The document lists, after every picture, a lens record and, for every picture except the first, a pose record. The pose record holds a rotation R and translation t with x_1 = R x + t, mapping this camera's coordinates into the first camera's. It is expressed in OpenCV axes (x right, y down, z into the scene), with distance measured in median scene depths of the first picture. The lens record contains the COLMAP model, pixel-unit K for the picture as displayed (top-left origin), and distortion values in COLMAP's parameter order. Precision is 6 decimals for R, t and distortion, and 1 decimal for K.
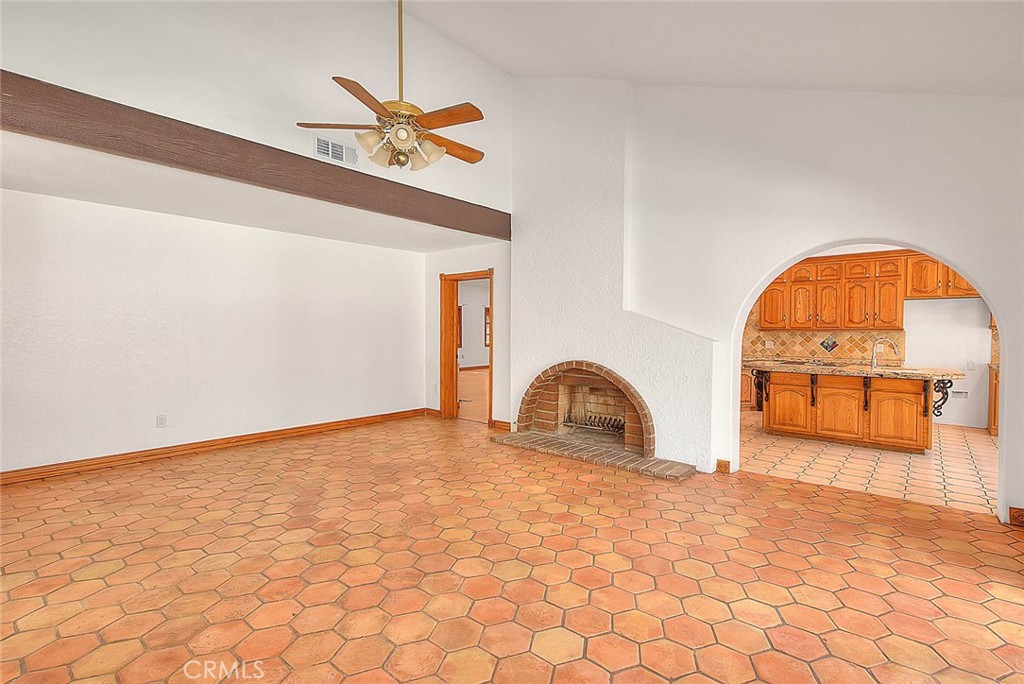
lens RADIAL K [[473.9, 0, 543.3], [0, 473.9, 344.4], [0, 0, 1]] dist [0.004797, 0.000781]
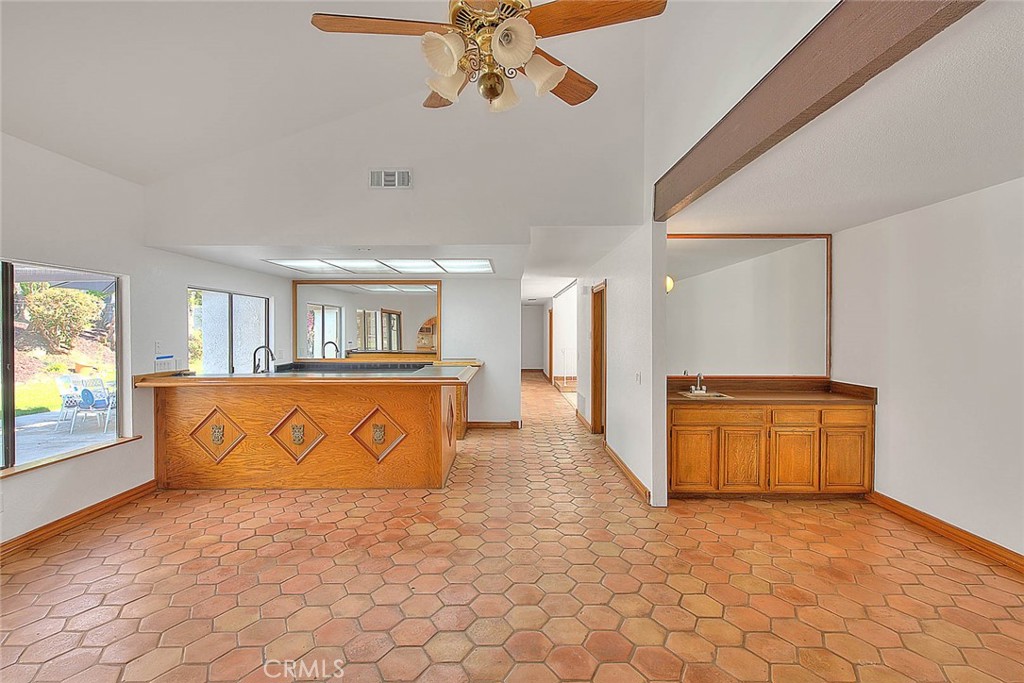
lens RADIAL K [[473.9, 0, 496.8], [0, 473.9, 337.8], [0, 0, 1]] dist [0.004797, 0.000781]
pose [[-0.785969, 0.001690, -0.618264, 0.026418], [-0.023234, 0.999209, 0.032268, -0.044778], [0.617830, 0.039727, -0.785308, 0.633153]]
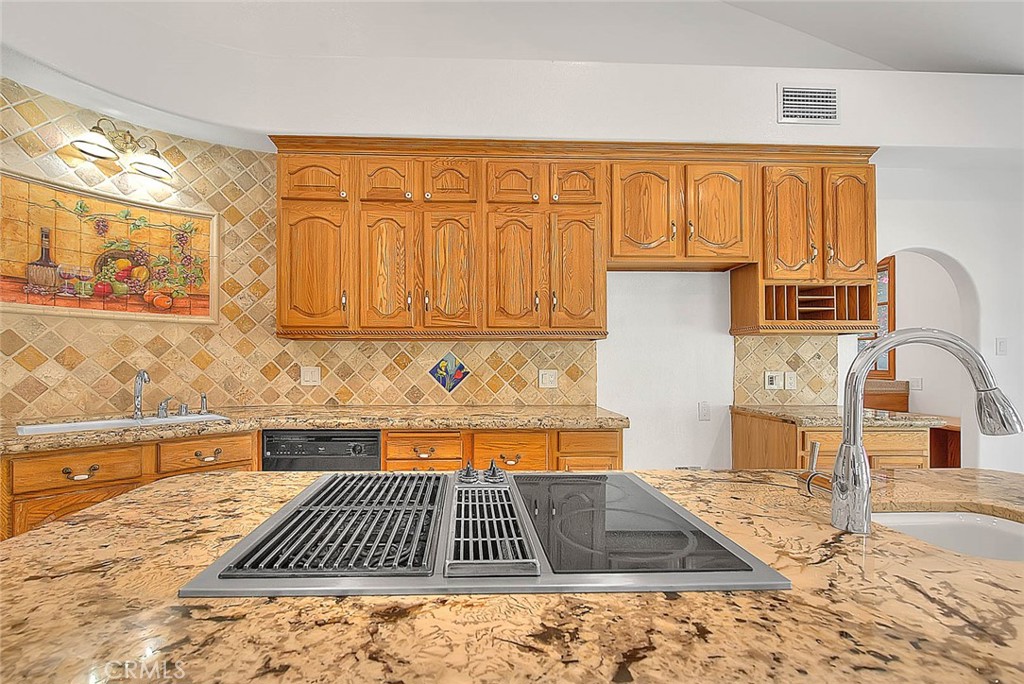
lens RADIAL K [[445.0, 0, 487.8], [0, 445.0, 358.8], [0, 0, 1]] dist [0.001356, -0.002898]
pose [[0.746660, 0.002471, 0.665202, 0.411201], [0.019196, 0.999497, -0.025259, -0.001597], [-0.664929, 0.031629, 0.746236, 0.763278]]
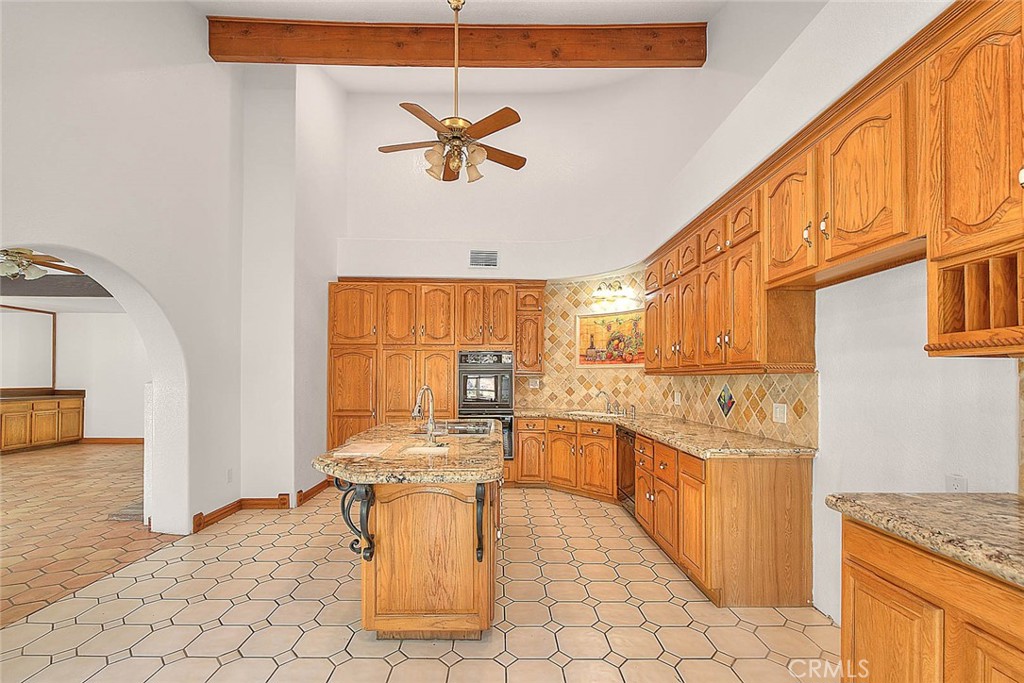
lens RADIAL K [[422.4, 0, 502.0], [0, 422.4, 373.4], [0, 0, 1]] dist [0.006182, -0.002640]
pose [[0.638068, -0.009130, -0.769926, 0.869600], [-0.023725, 0.999222, -0.031511, -0.010095], [0.769614, 0.038373, 0.637355, 0.599578]]
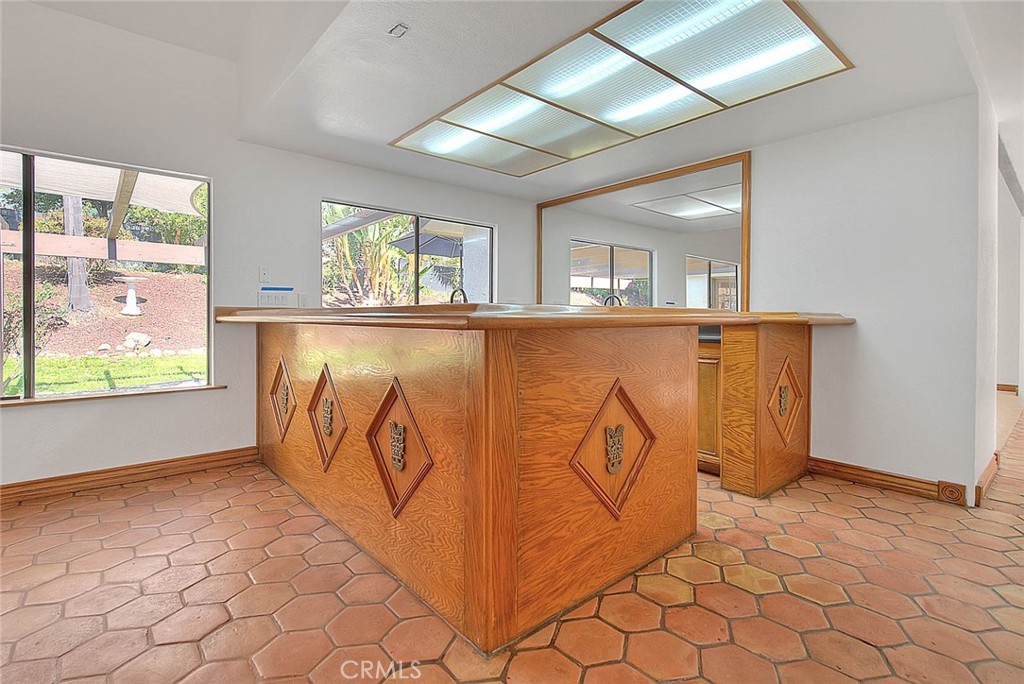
lens RADIAL K [[473.9, 0, 526.7], [0, 473.9, 318.2], [0, 0, 1]] dist [0.004797, 0.000781]
pose [[-0.985900, -0.014330, 0.166720, -0.349578], [-0.009219, 0.999465, 0.031388, 0.024200], [-0.167081, 0.029409, -0.985505, 0.300258]]
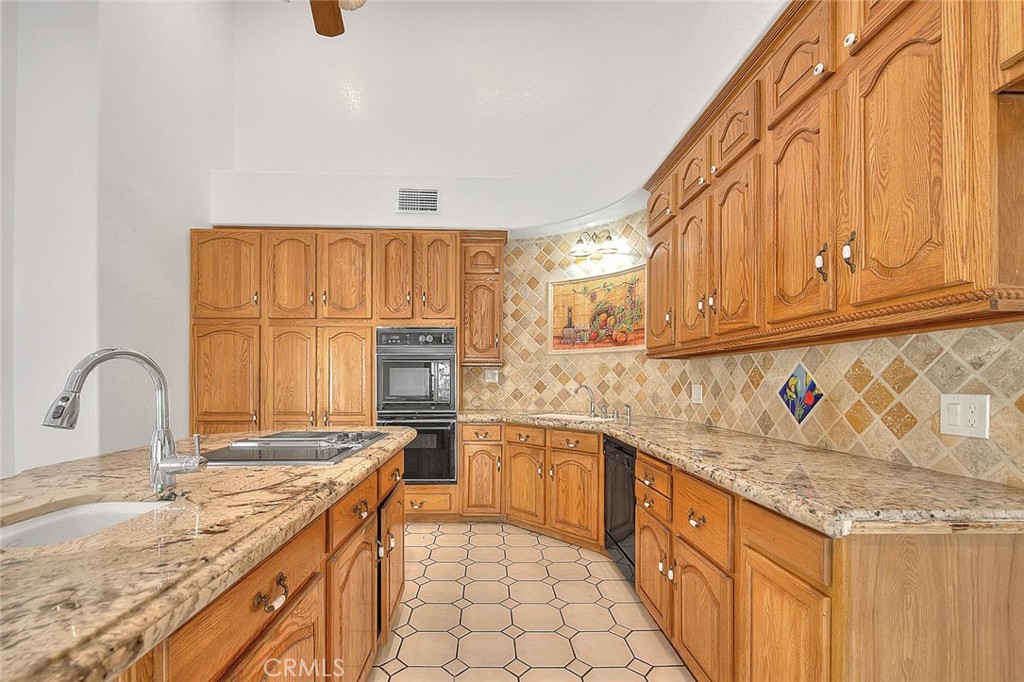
lens RADIAL K [[422.4, 0, 490.2], [0, 422.4, 380.6], [0, 0, 1]] dist [0.006182, -0.002640]
pose [[0.638556, -0.003537, -0.769568, 0.743386], [-0.022090, 0.999493, -0.022924, 0.001786], [0.769259, 0.031638, 0.638154, 0.779898]]
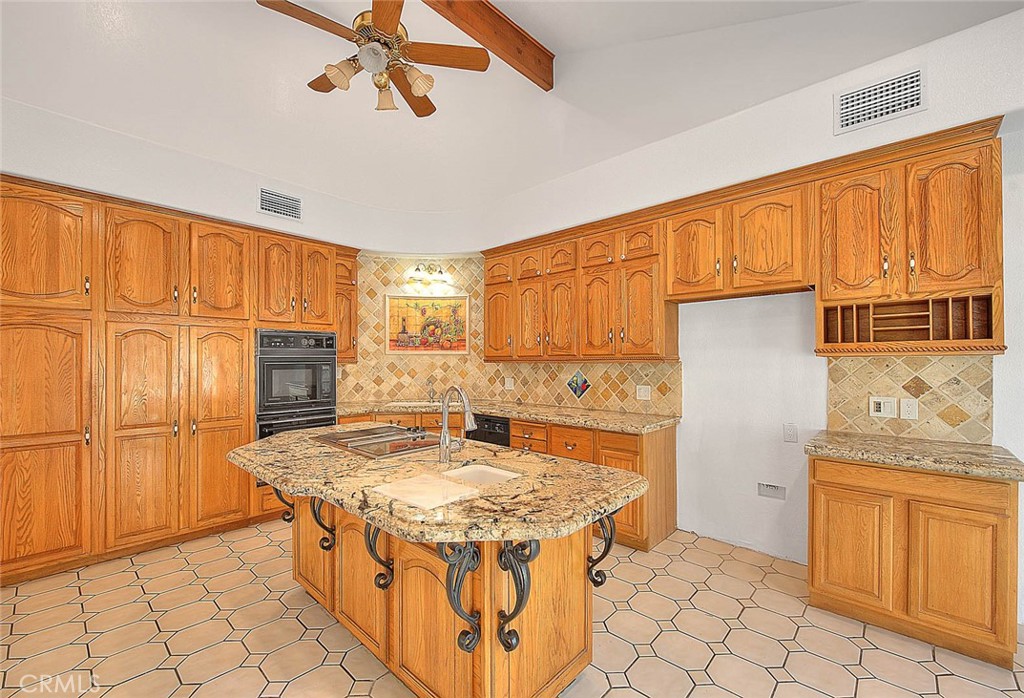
lens RADIAL K [[425.8, 0, 511.3], [0, 425.8, 357.1], [0, 0, 1]] dist [0.001824, -0.002647]
pose [[0.997867, -0.006555, -0.064952, 0.609172], [0.004276, 0.999373, -0.035157, -0.017420], [0.065141, 0.034804, 0.997269, 0.518959]]
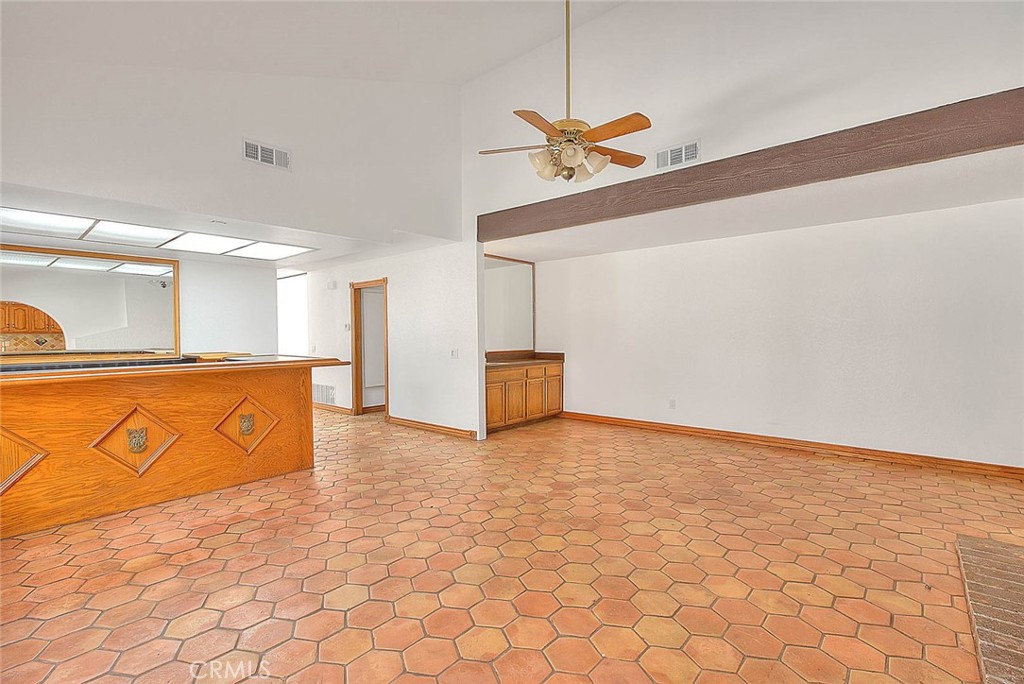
lens RADIAL K [[473.9, 0, 522.1], [0, 473.9, 348.7], [0, 0, 1]] dist [0.004797, 0.000781]
pose [[-0.026811, 0.026697, -0.999284, 0.333229], [-0.022911, 0.999364, 0.027314, -0.011394], [0.999378, 0.023627, -0.026182, 0.404148]]
